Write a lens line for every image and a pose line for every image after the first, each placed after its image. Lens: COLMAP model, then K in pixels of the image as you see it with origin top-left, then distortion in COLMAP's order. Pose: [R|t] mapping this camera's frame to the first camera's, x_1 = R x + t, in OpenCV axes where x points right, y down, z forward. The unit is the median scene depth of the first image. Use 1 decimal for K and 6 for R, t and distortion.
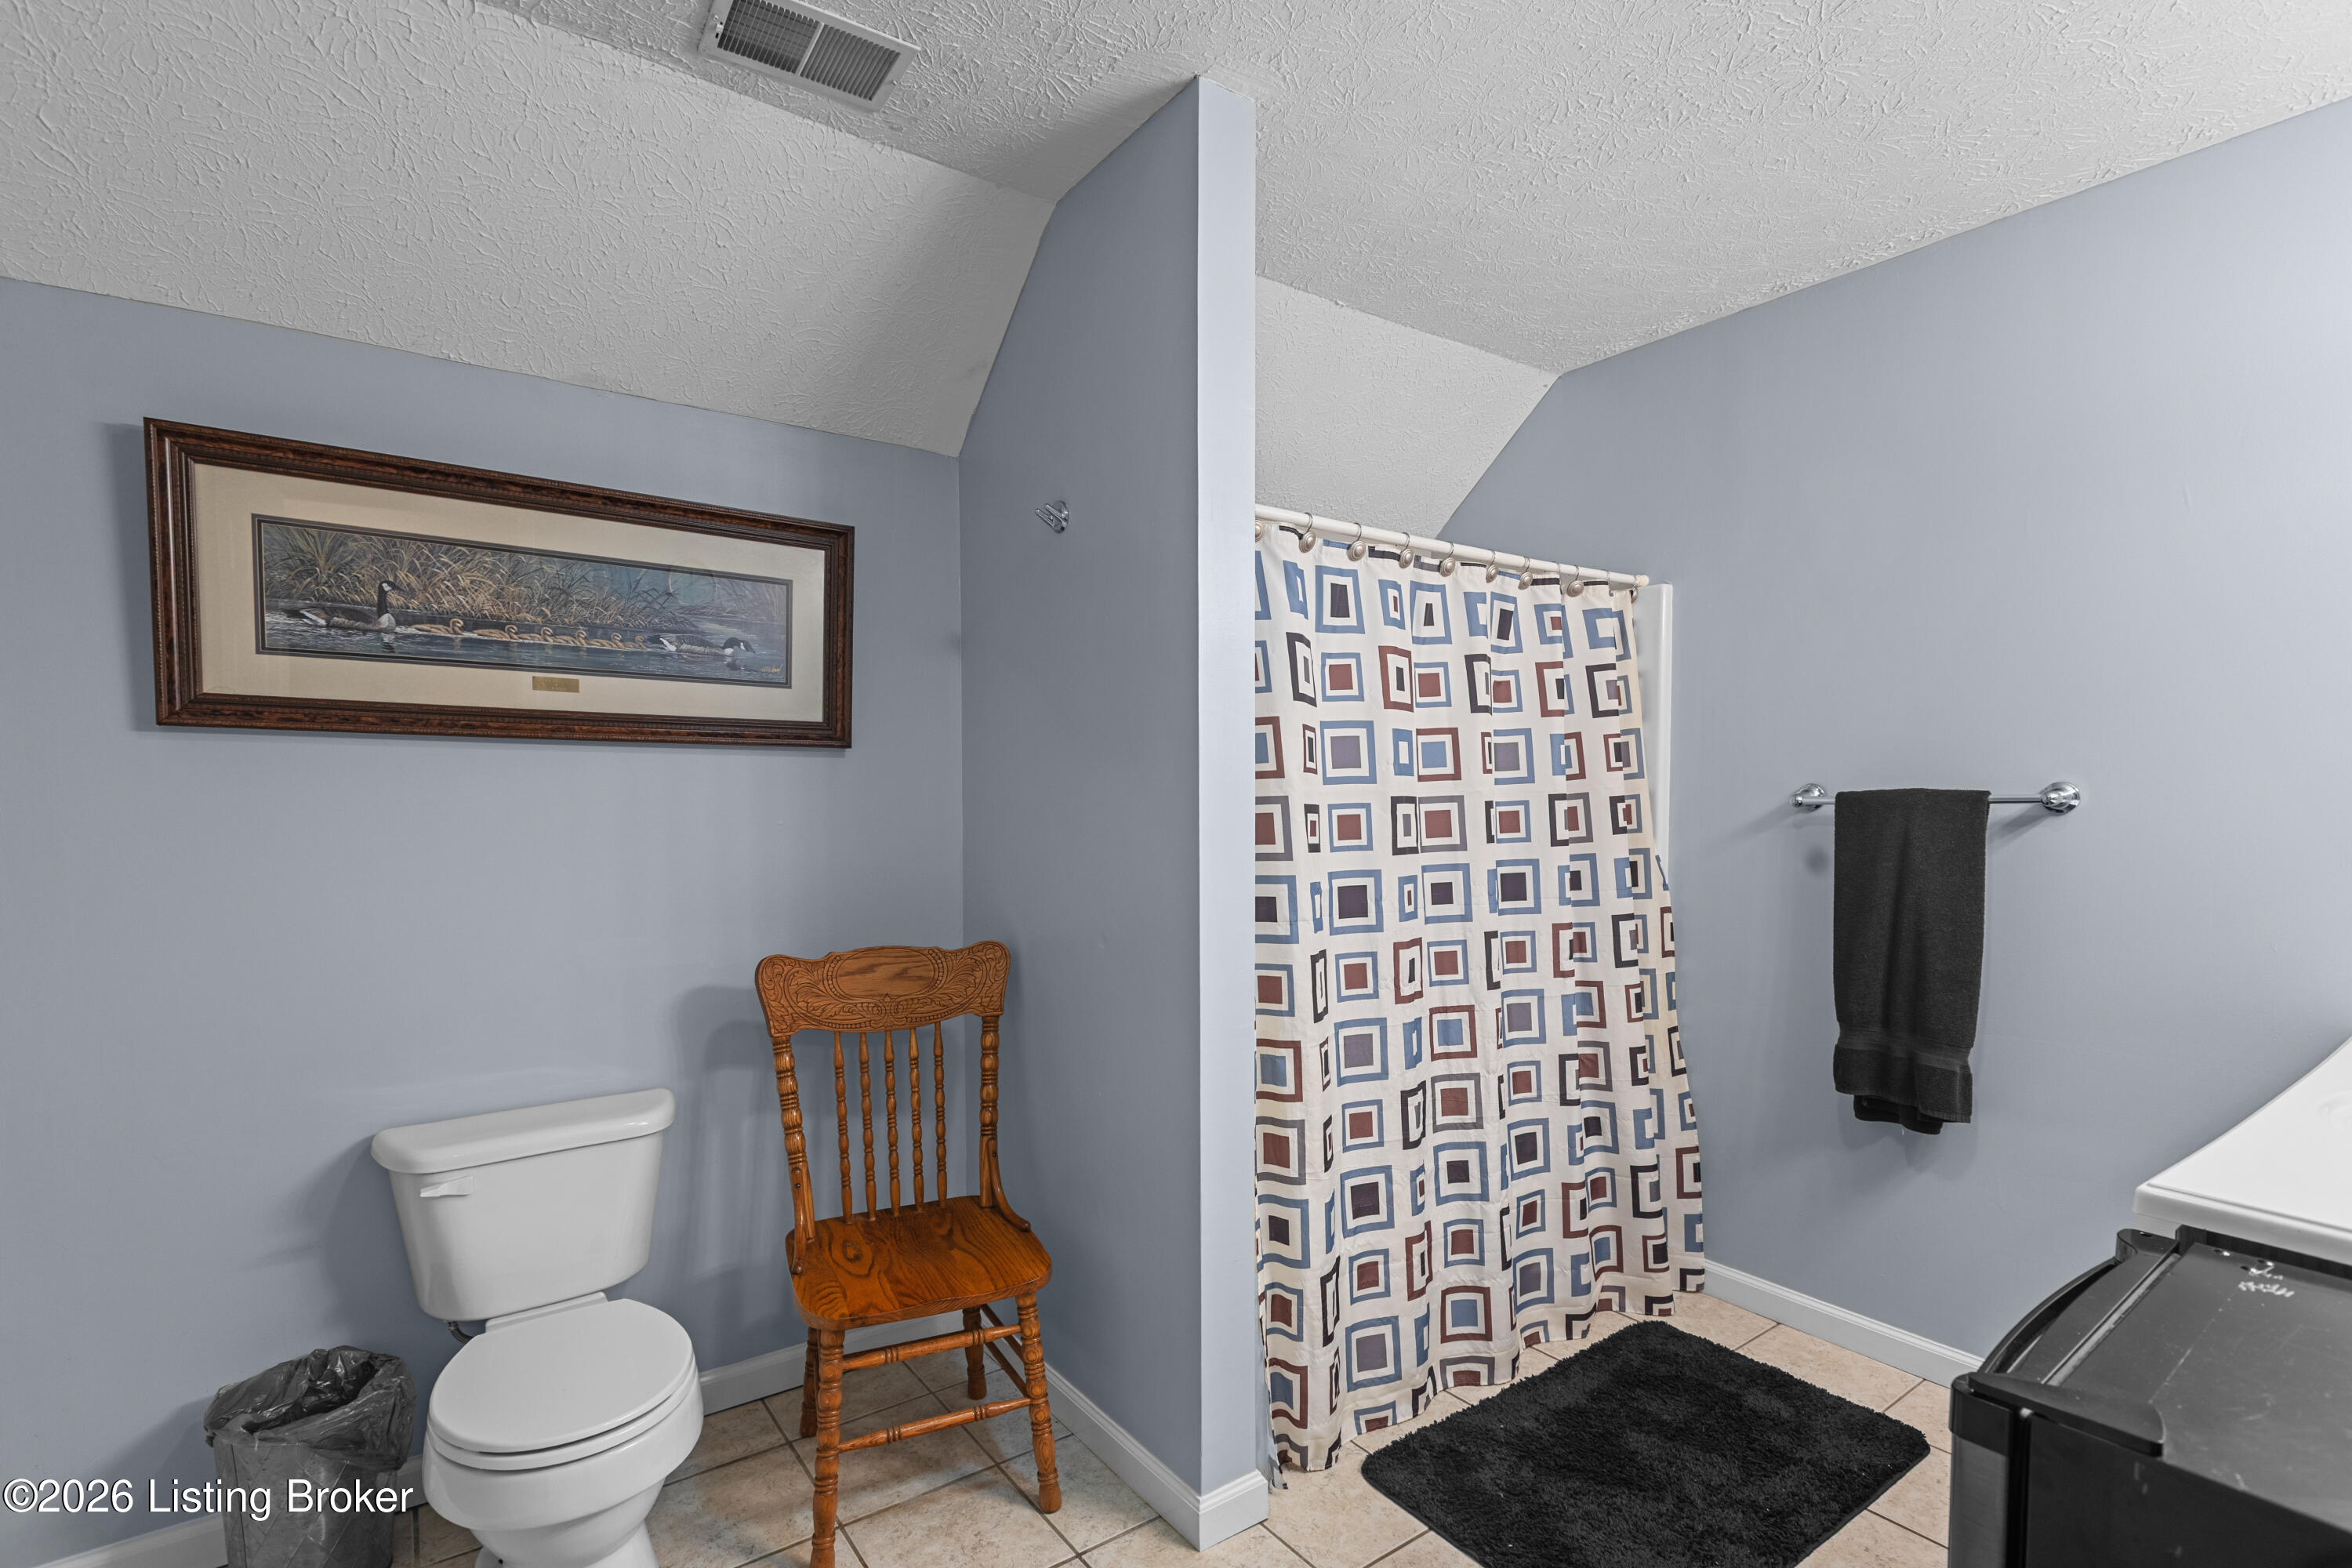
lens RADIAL K [[1054.6, 0, 1156.1], [0, 1054.6, 755.1], [0, 0, 1]] dist [0.000612, 0.000216]
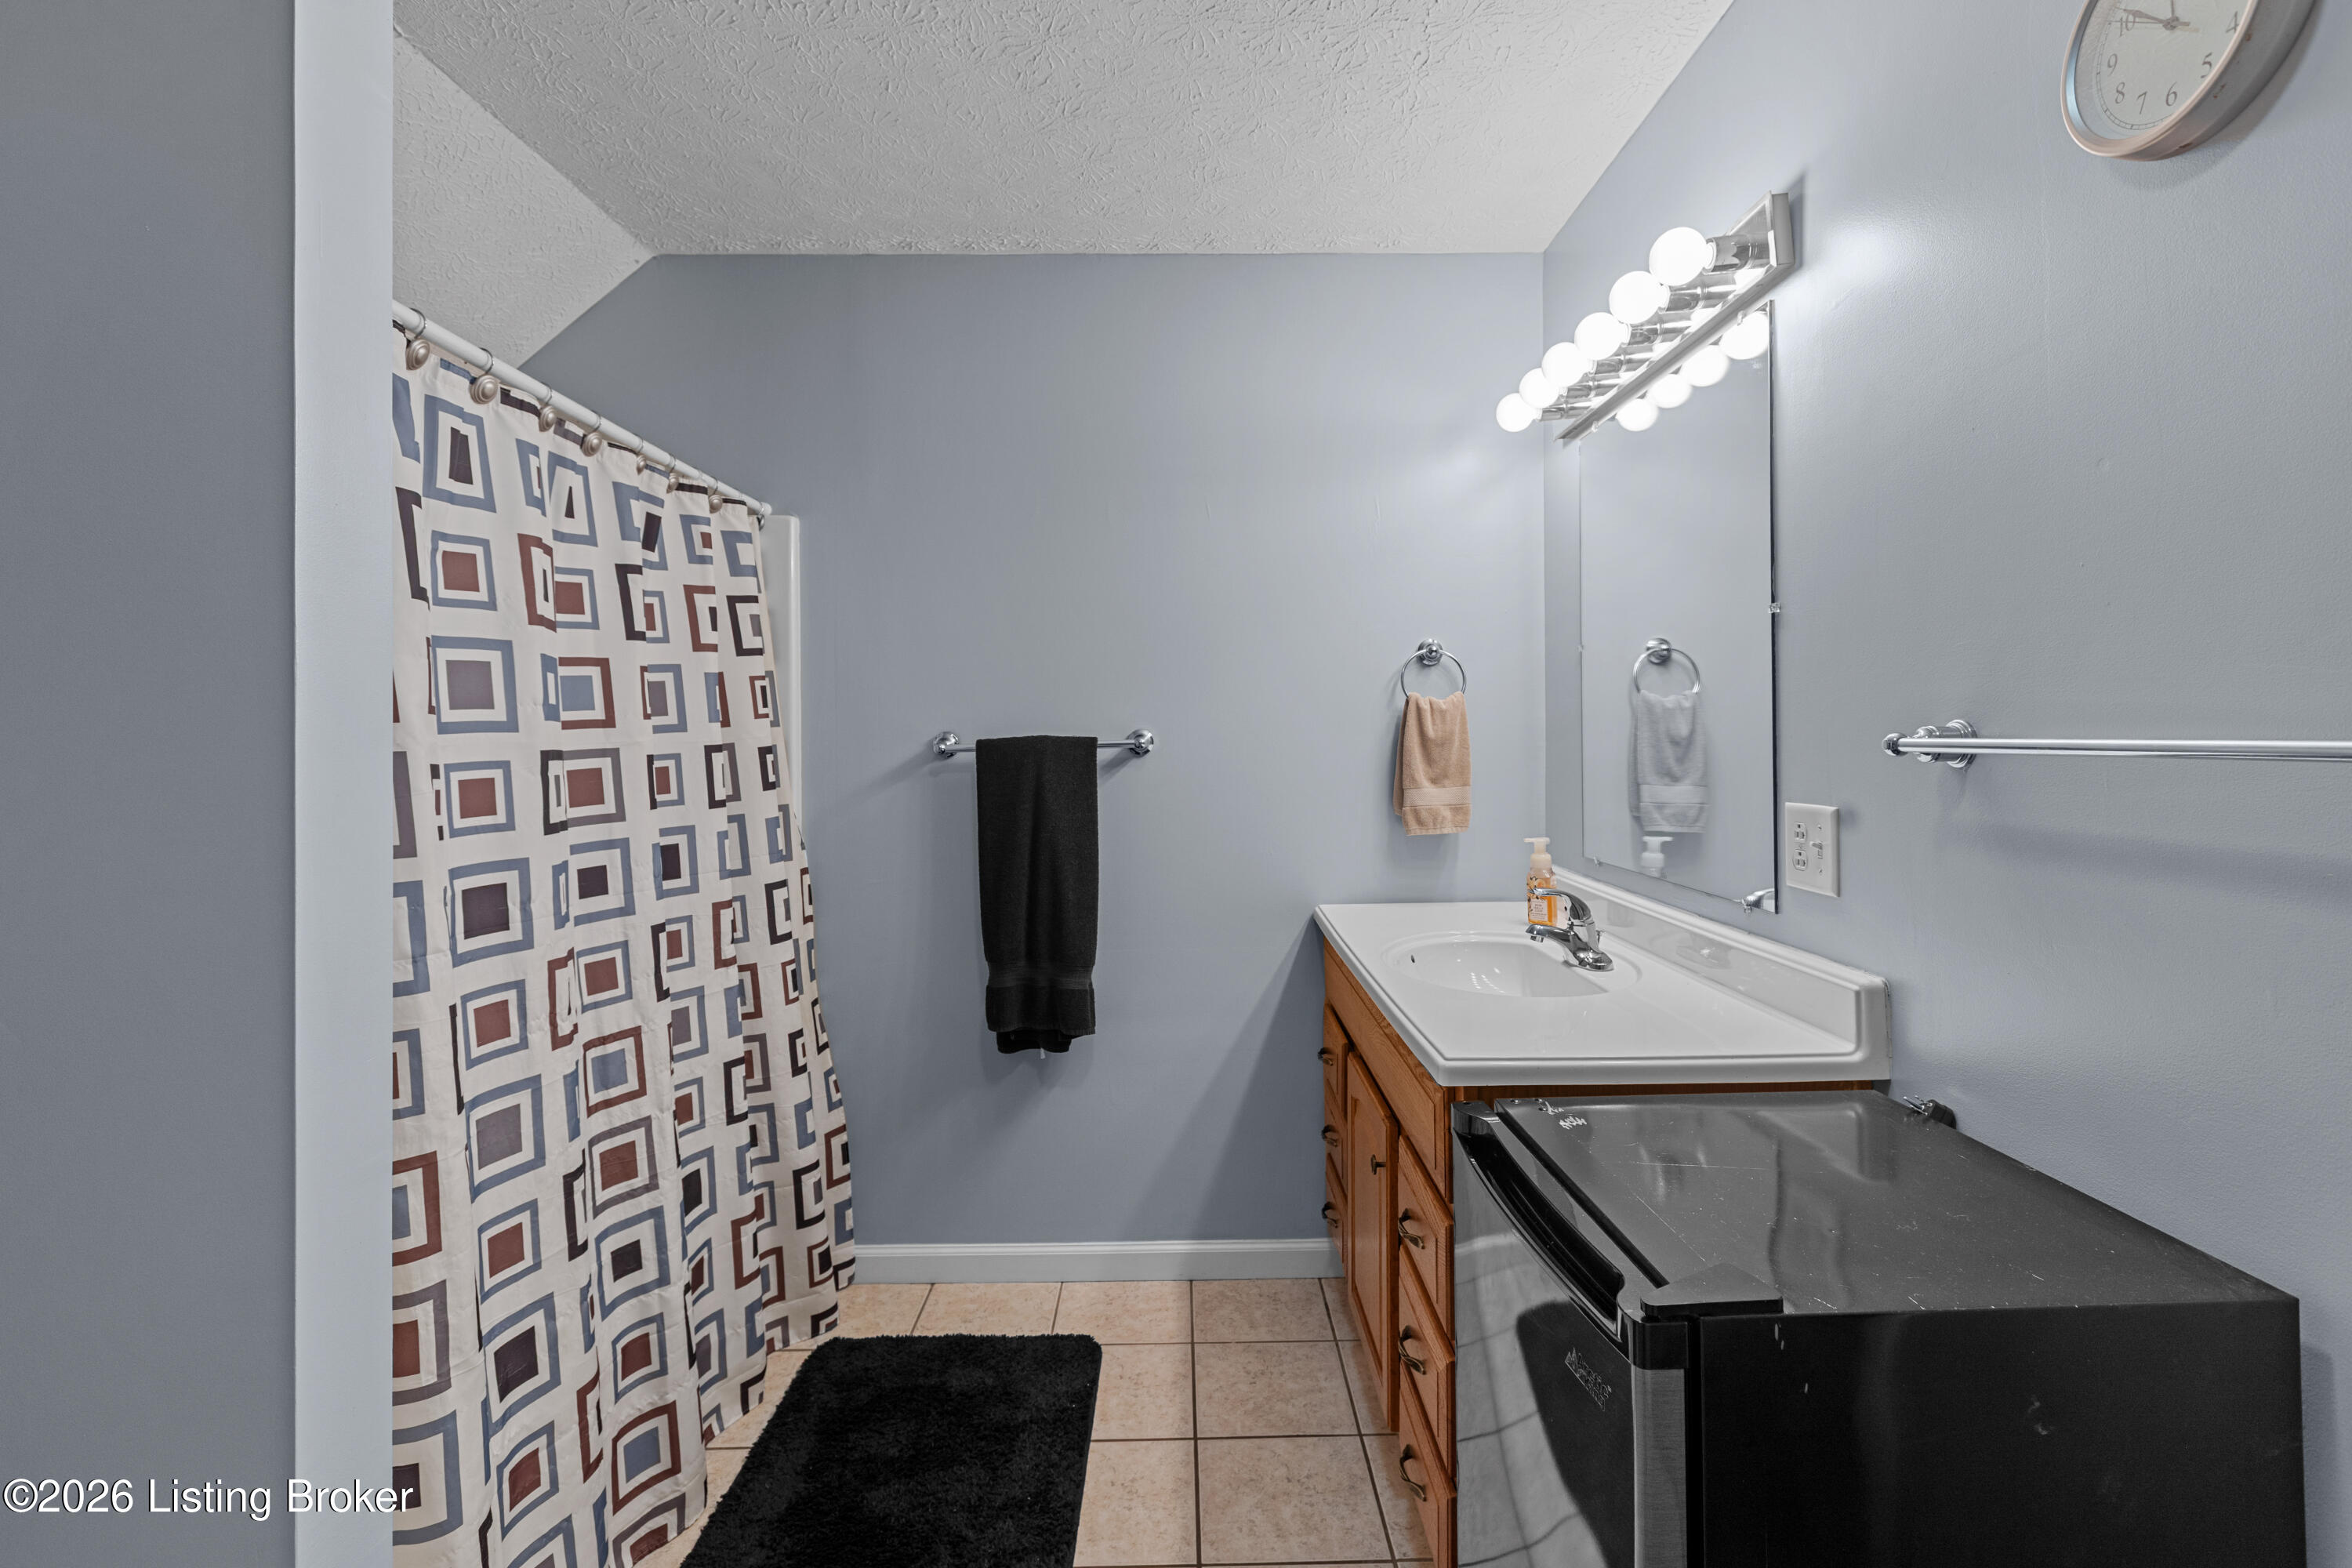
lens RADIAL K [[1075.7, 0, 1183.9], [0, 1075.7, 682.8], [0, 0, 1]] dist [0.002200, -0.000132]
pose [[0.577314, 0.035546, 0.815748, -0.108706], [-0.017356, 0.999360, -0.031264, 0.009024], [-0.816338, 0.003891, 0.577561, 0.231963]]
